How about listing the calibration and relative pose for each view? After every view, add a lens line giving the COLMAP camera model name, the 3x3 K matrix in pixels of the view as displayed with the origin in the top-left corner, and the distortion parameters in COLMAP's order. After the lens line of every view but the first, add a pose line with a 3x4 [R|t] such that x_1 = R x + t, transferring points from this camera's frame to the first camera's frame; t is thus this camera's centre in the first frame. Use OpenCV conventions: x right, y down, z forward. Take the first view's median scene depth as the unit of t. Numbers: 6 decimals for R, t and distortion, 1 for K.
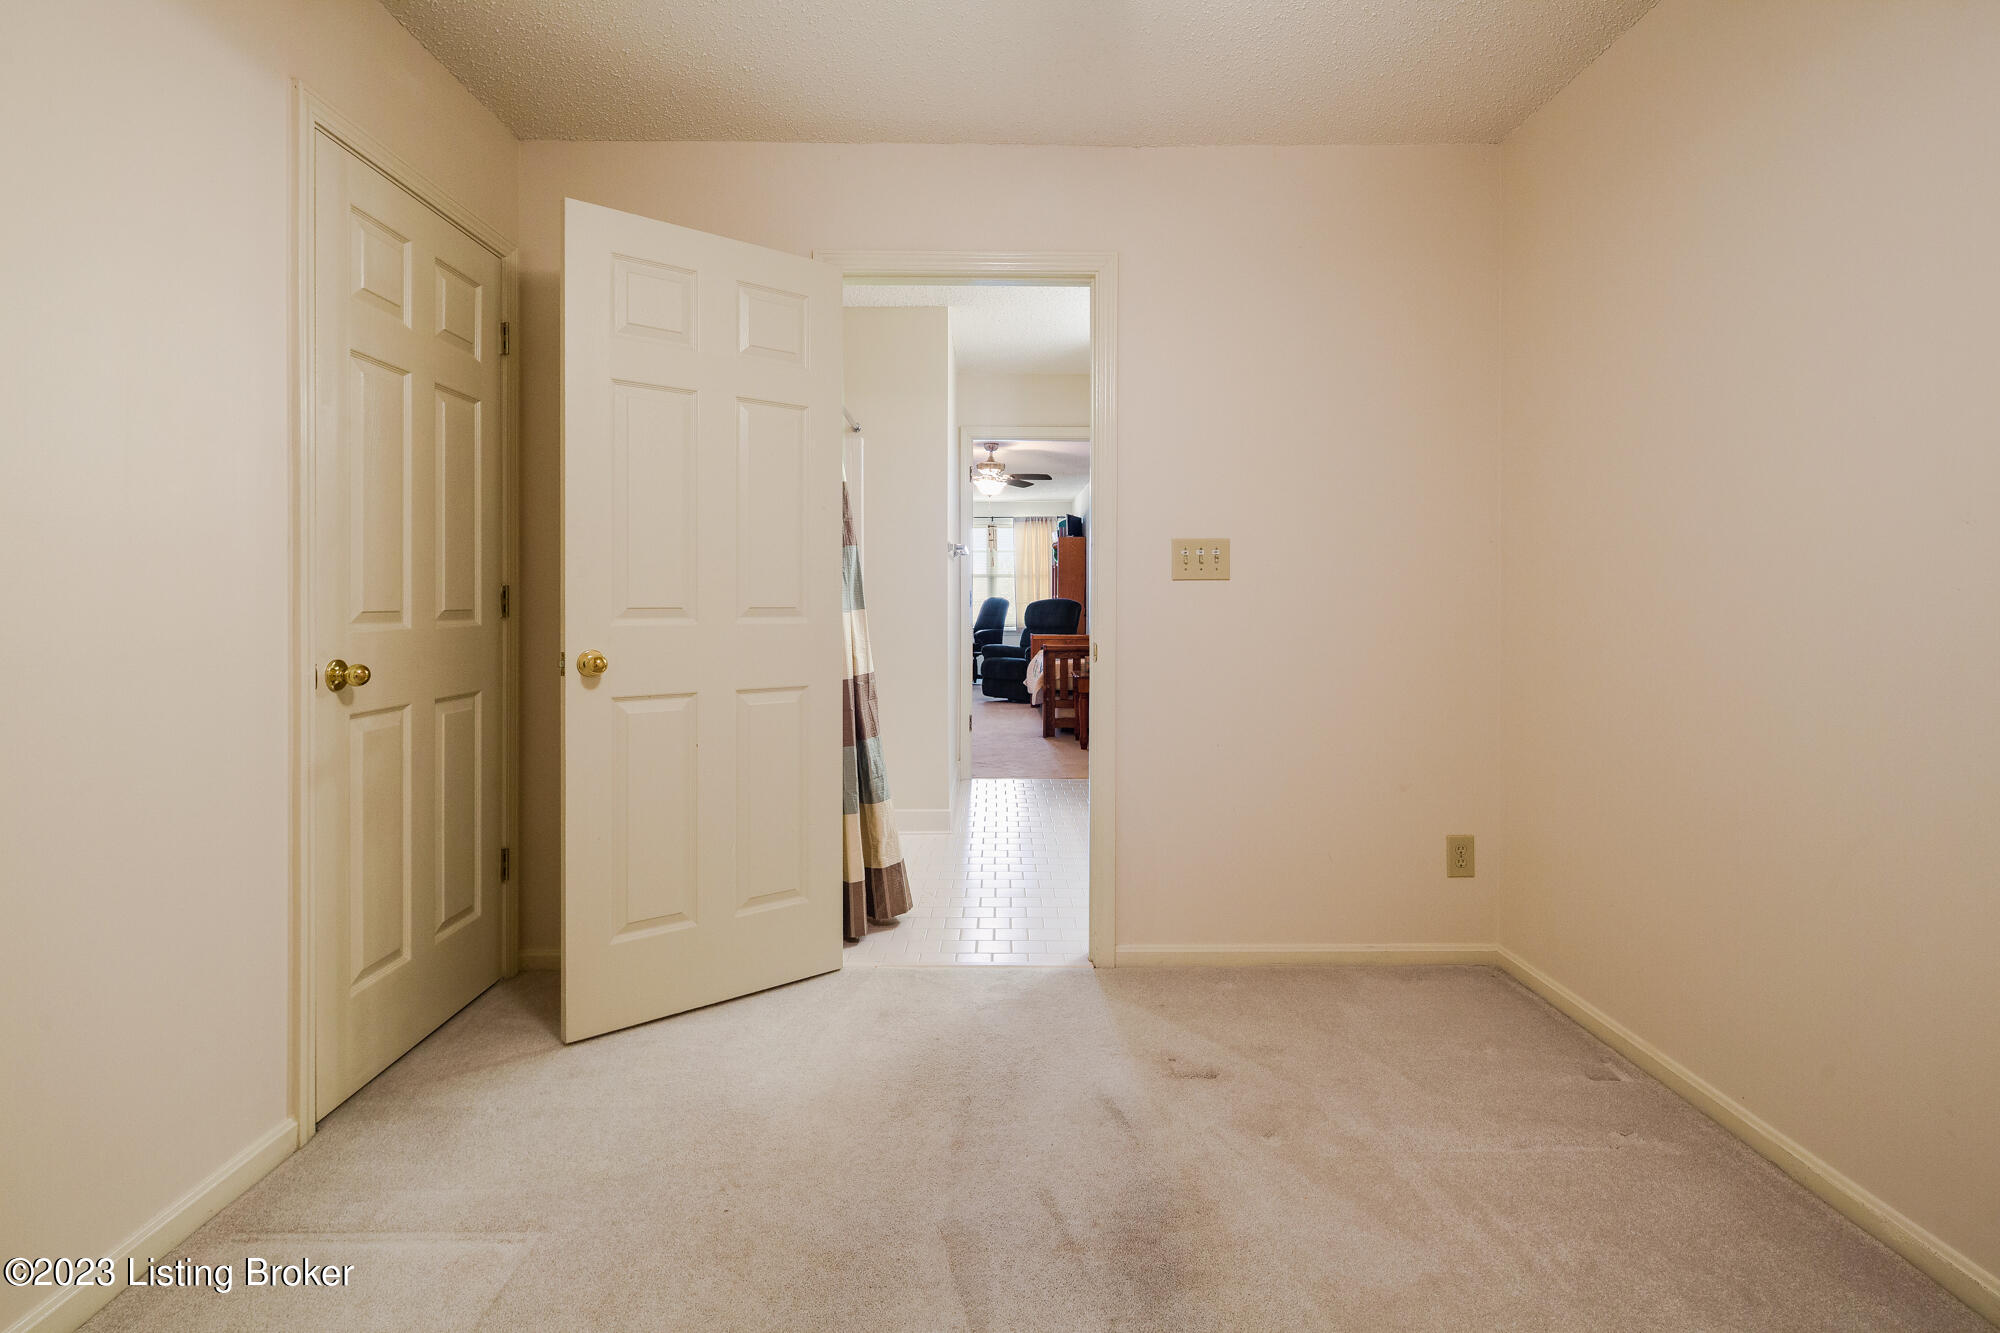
lens RADIAL K [[981.4, 0, 1001.1], [0, 981.4, 662.1], [0, 0, 1]] dist [0.000486, 0.000096]
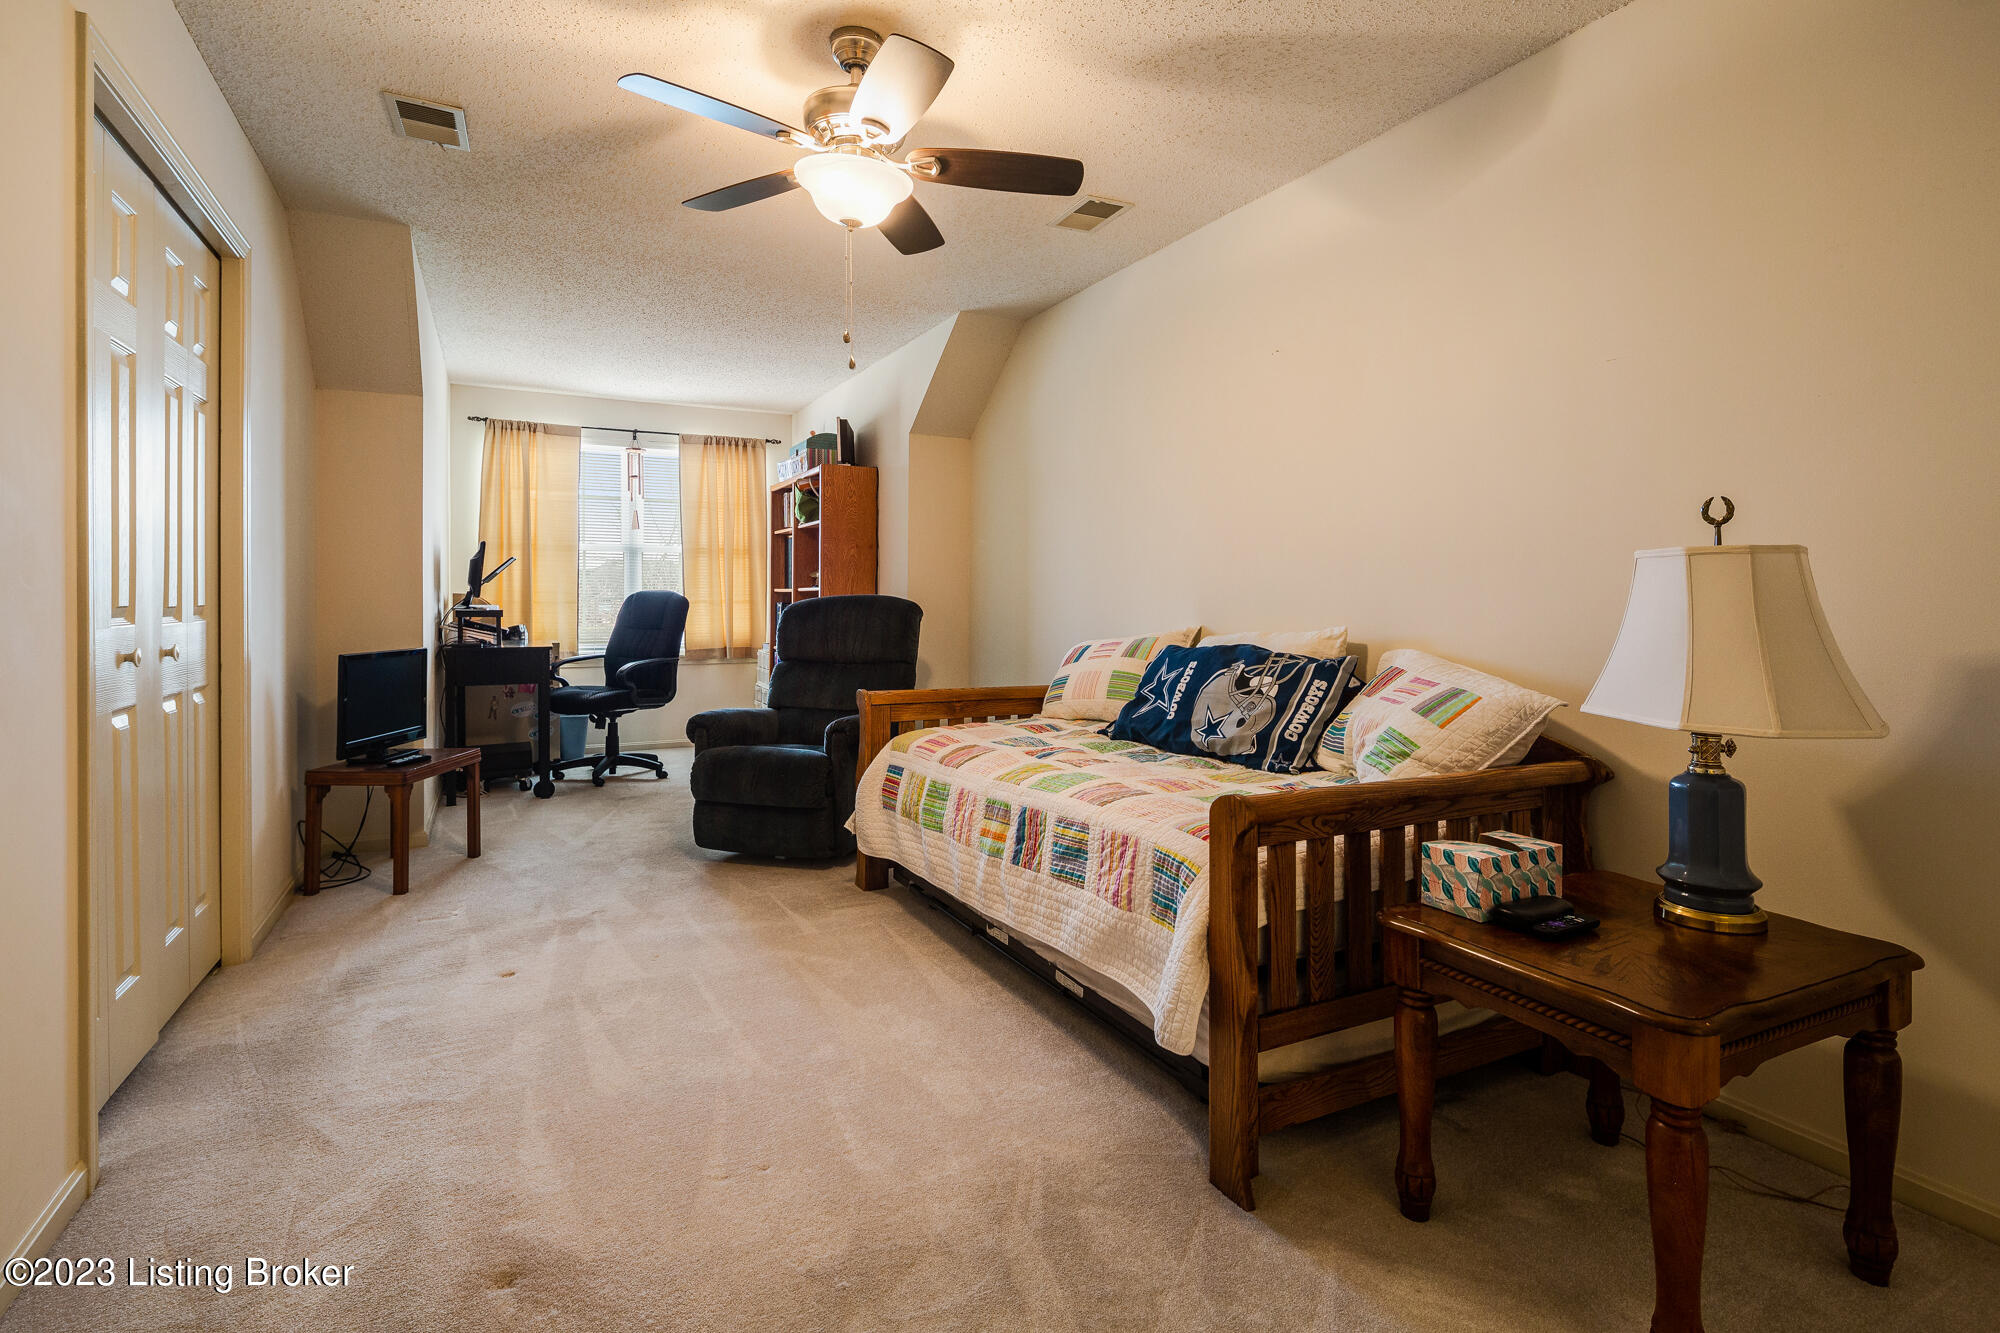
lens RADIAL K [[981.4, 0, 995.3], [0, 981.4, 658.5], [0, 0, 1]] dist [0.000486, 0.000096]
pose [[0.895241, 0.000358, 0.445583, -0.077392], [0.000655, 0.999998, -0.002120, -0.033328], [-0.445583, 0.002190, 0.895238, 0.532587]]
